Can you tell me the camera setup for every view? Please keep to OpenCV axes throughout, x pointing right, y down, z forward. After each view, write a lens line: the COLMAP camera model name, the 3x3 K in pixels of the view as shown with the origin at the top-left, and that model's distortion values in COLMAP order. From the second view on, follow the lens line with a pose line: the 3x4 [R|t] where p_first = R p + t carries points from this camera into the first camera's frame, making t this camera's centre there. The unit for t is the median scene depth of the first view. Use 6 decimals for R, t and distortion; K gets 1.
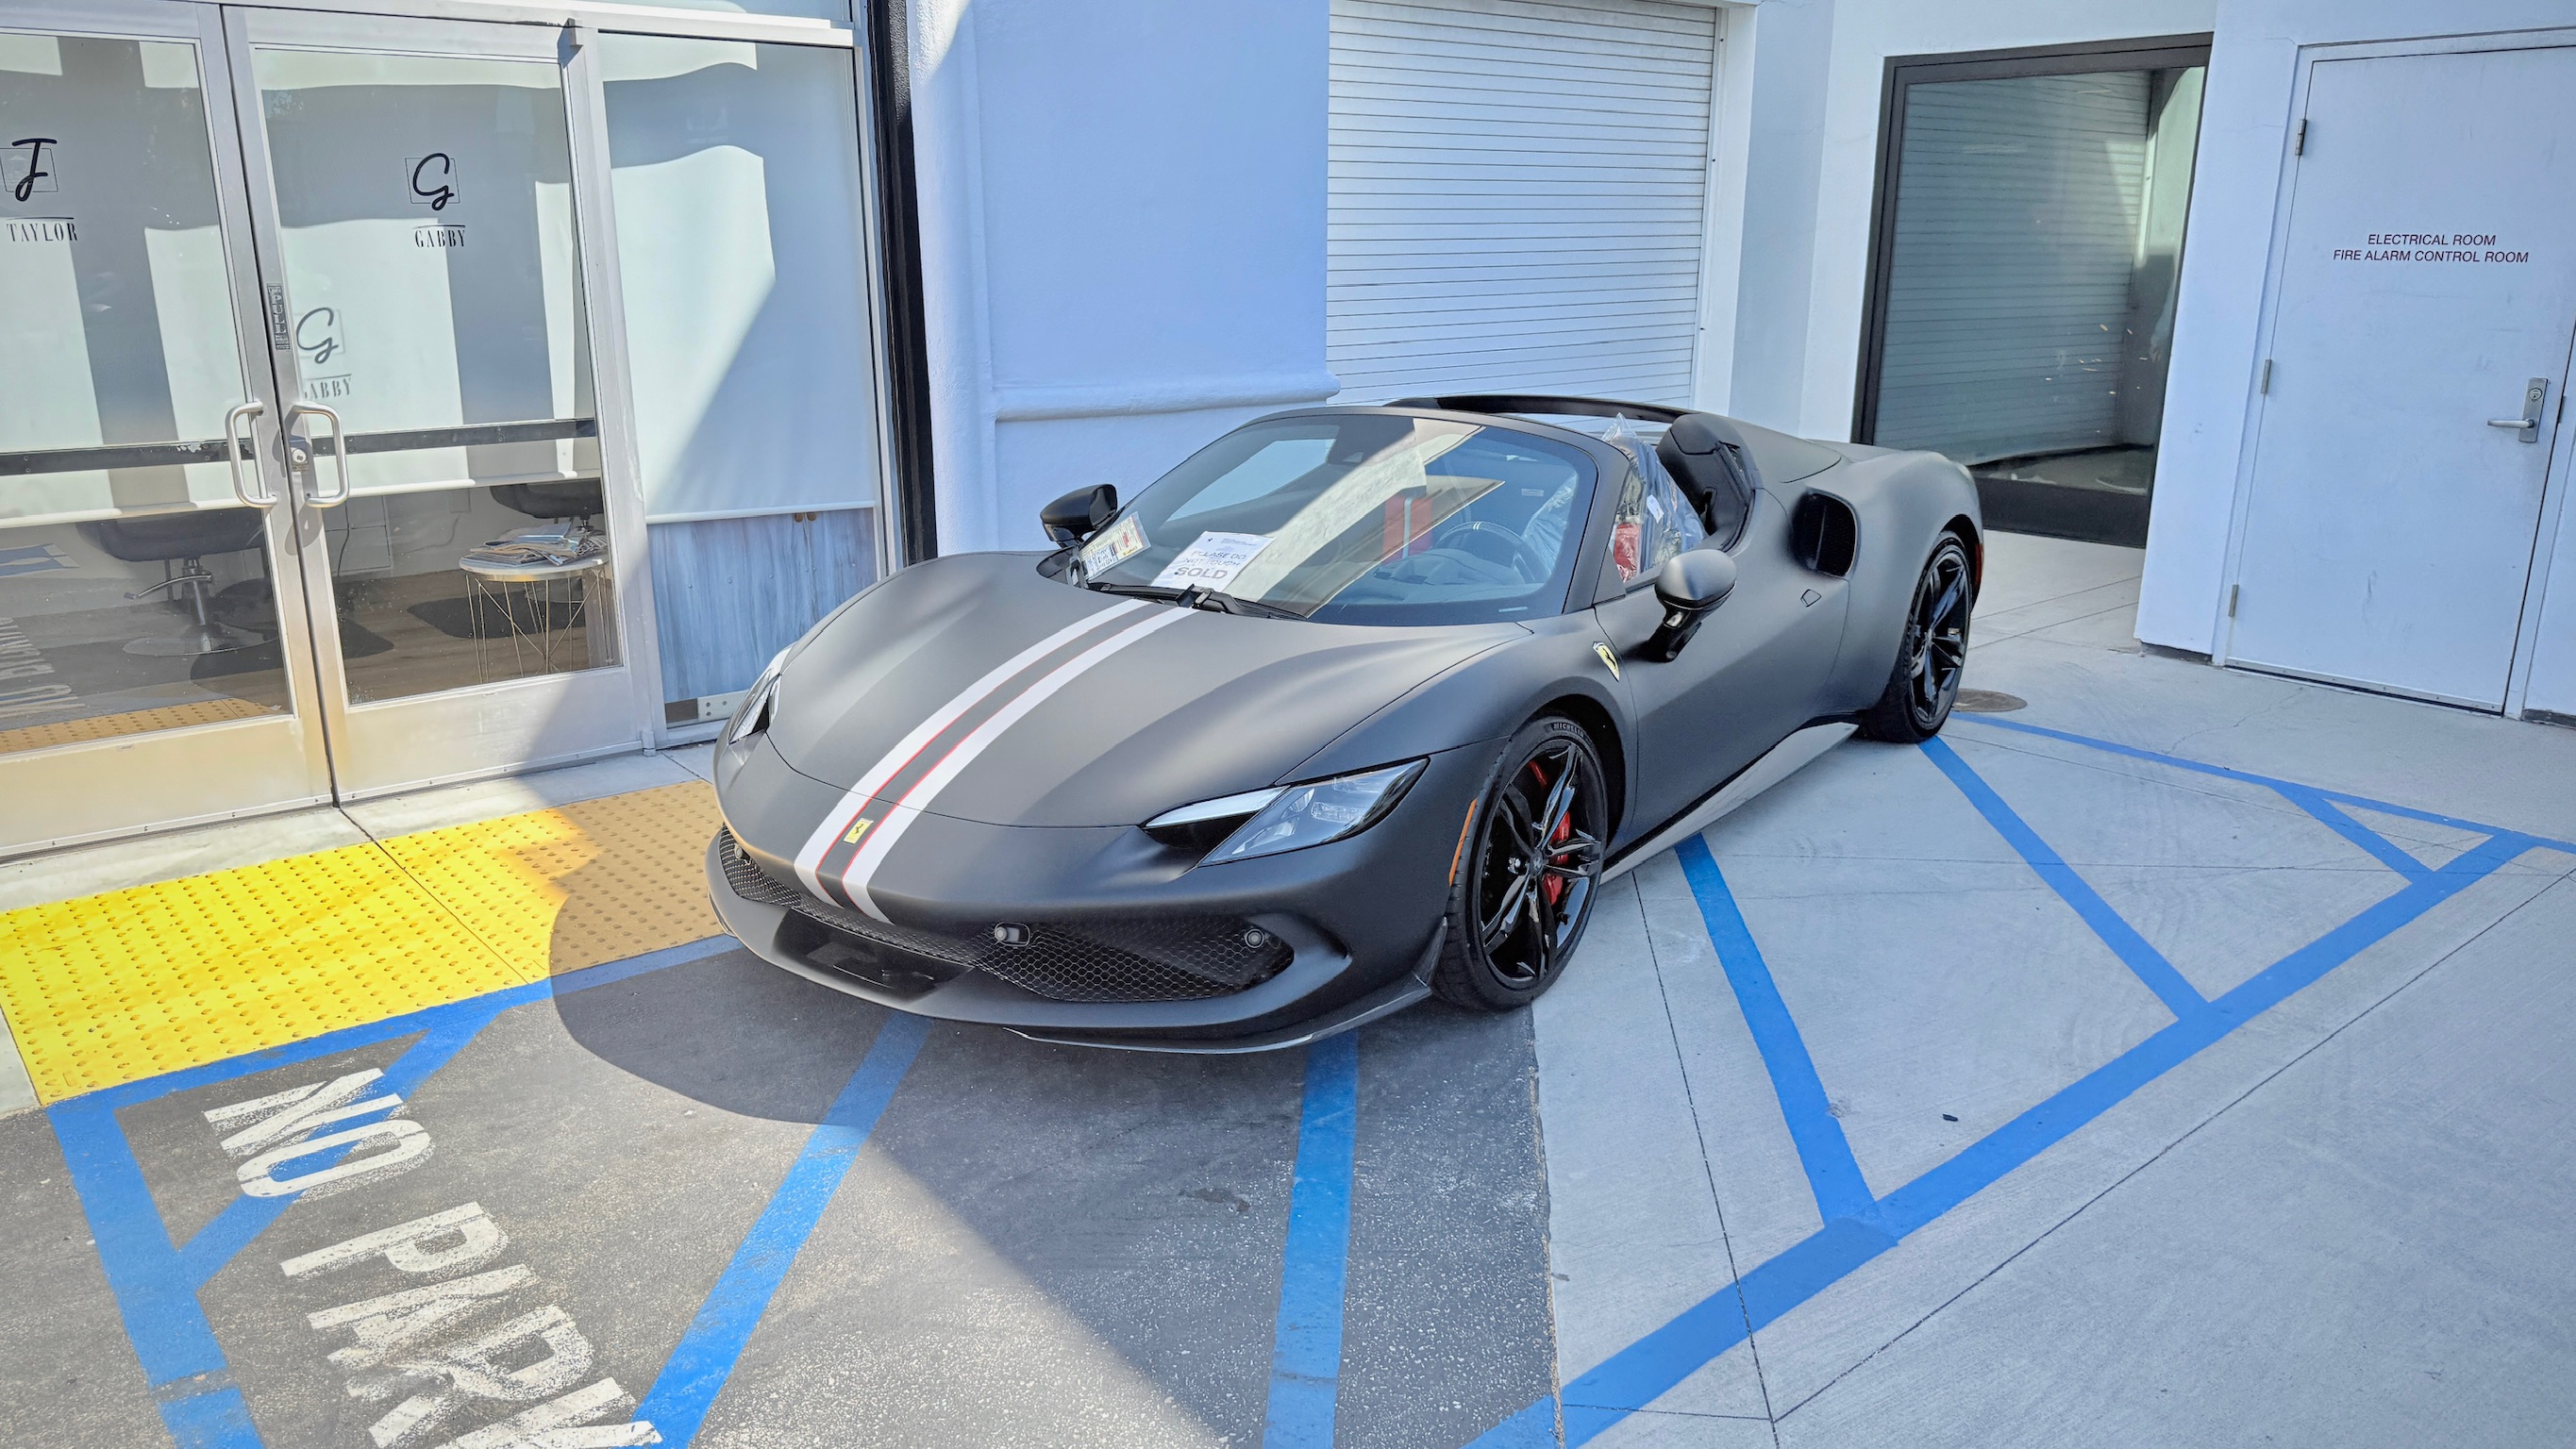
lens RADIAL K [[1795.0, 0, 1289.4], [0, 1795.0, 711.8], [0, 0, 1]] dist [0.057129, -0.072937]
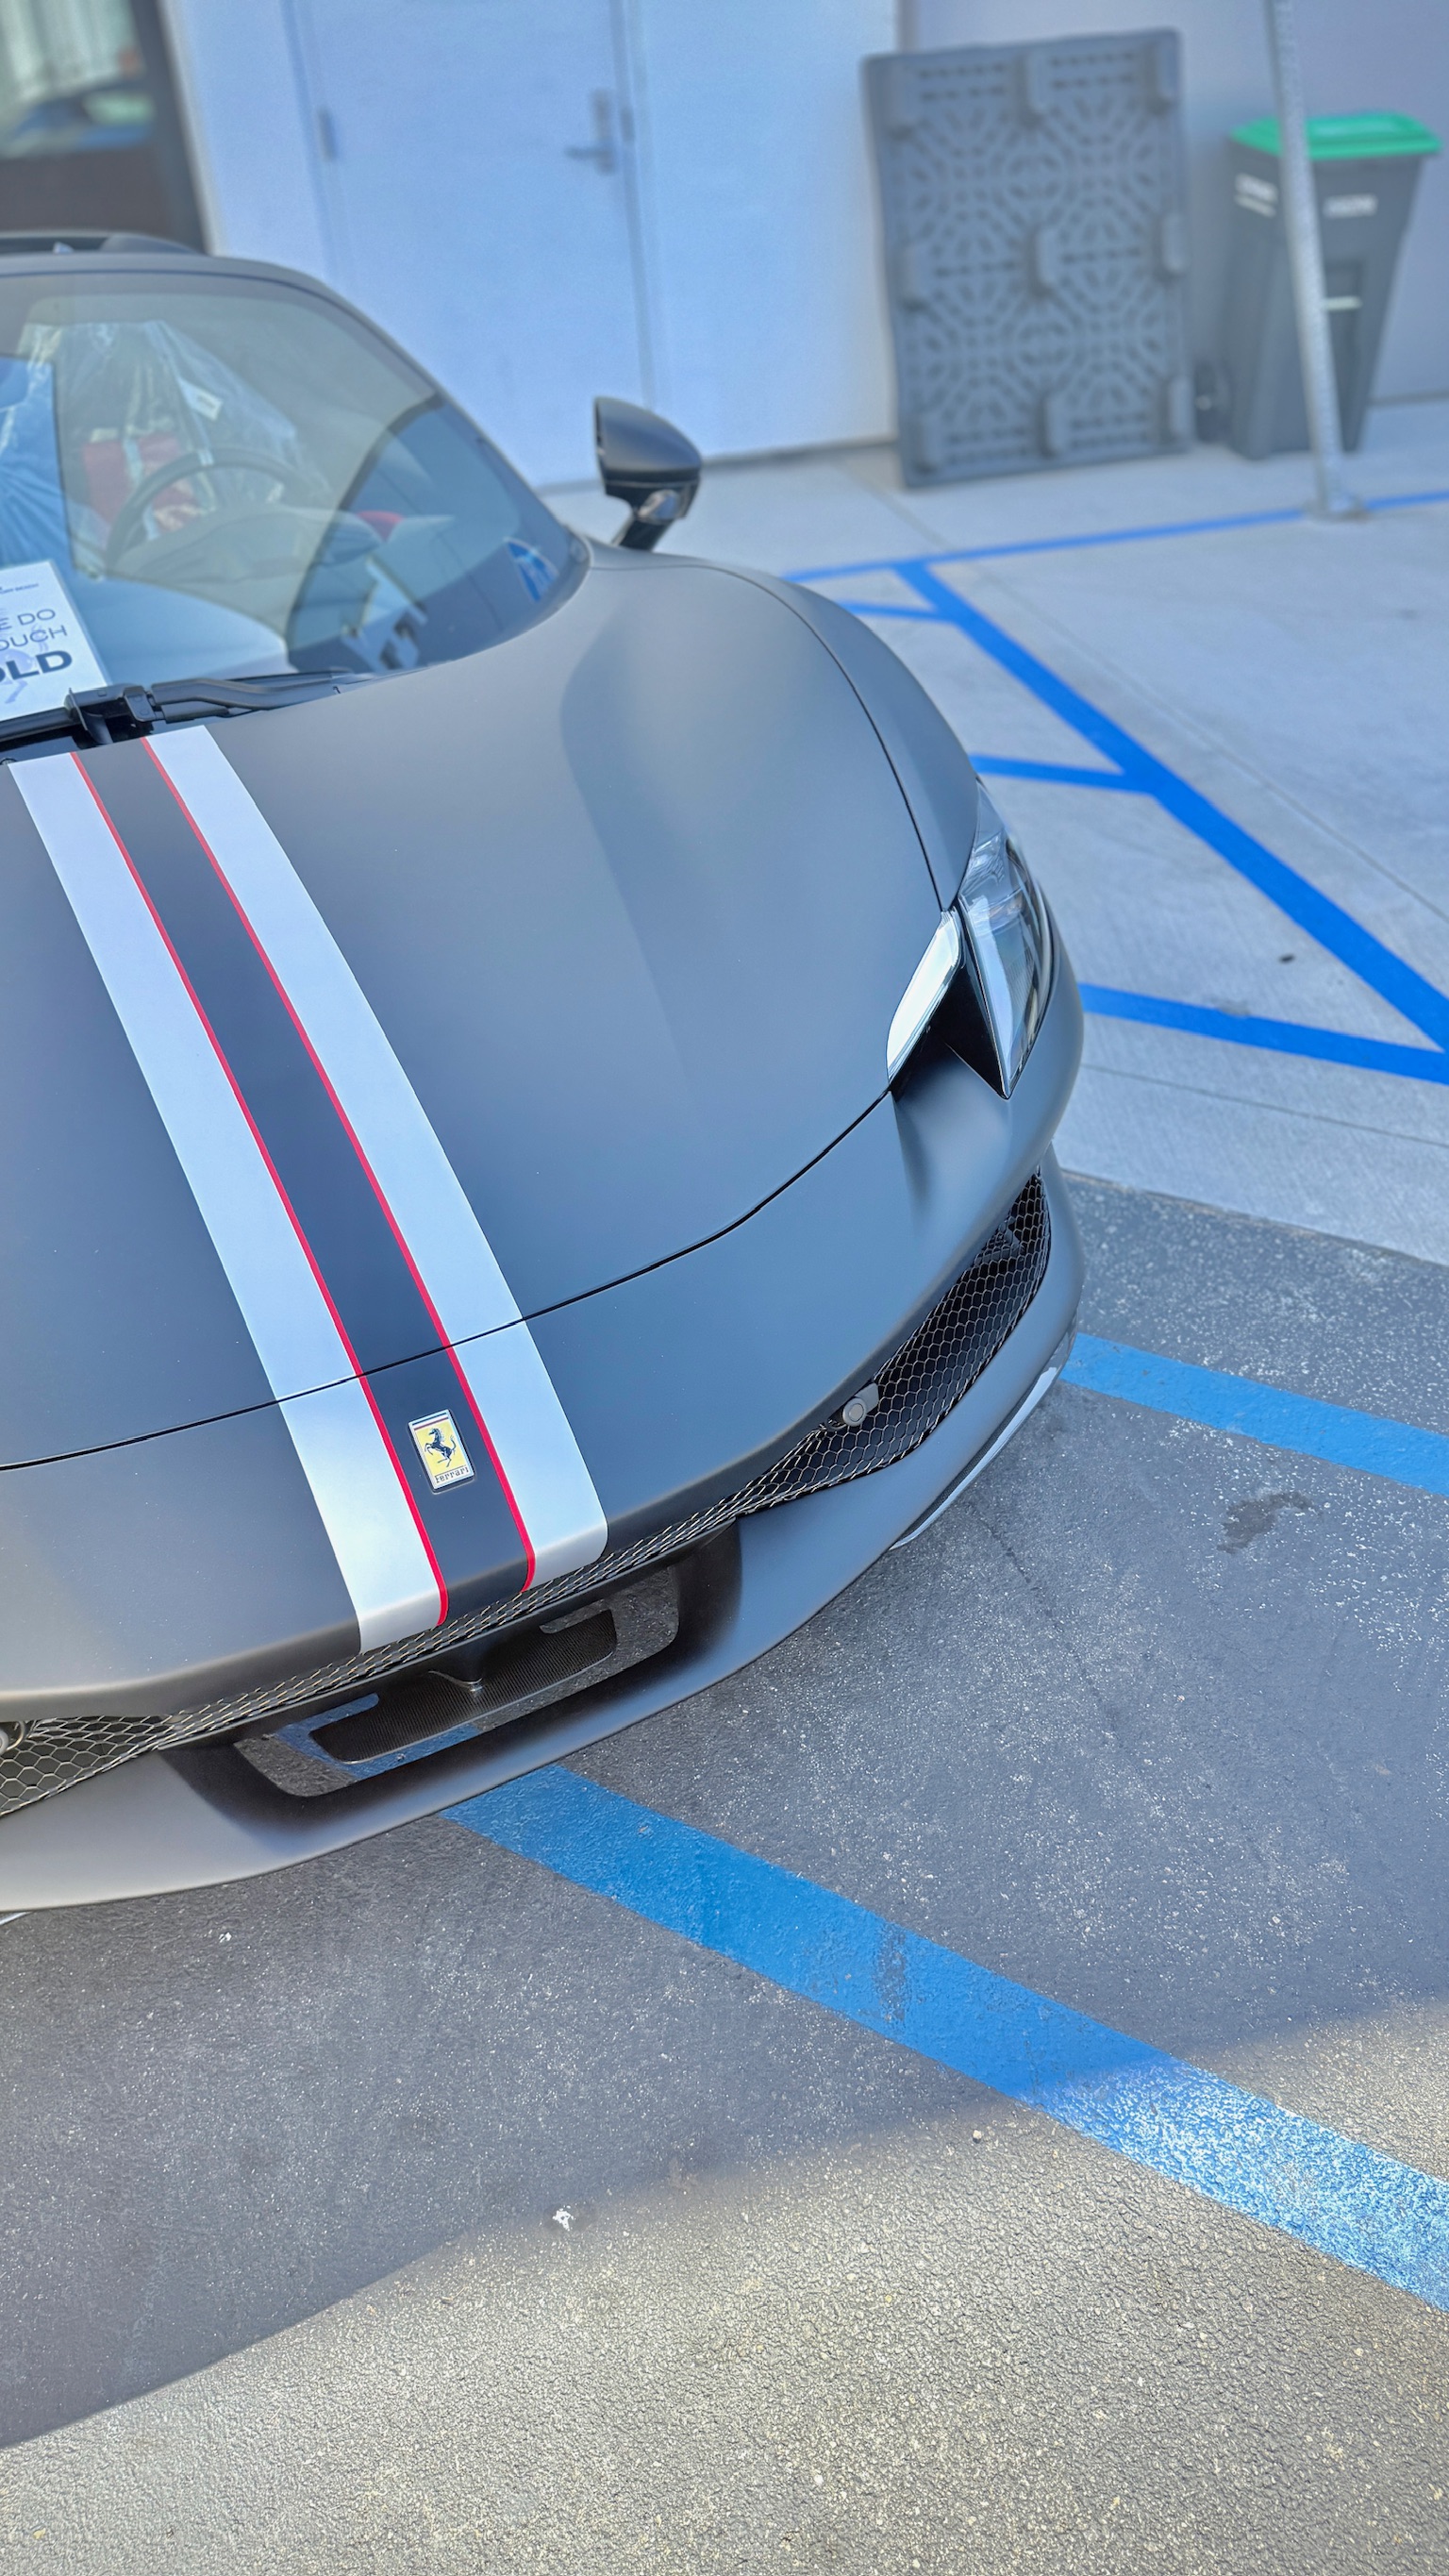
lens RADIAL K [[1818.5, 0, 724.5], [0, 1818.5, 1288.0], [0, 0, 1]] dist [0.062080, -0.118480]
pose [[0.463771, -0.542581, 0.700373, -0.465799], [0.290687, 0.839956, 0.458230, -0.130146], [-0.836910, -0.008925, 0.547268, 0.706974]]
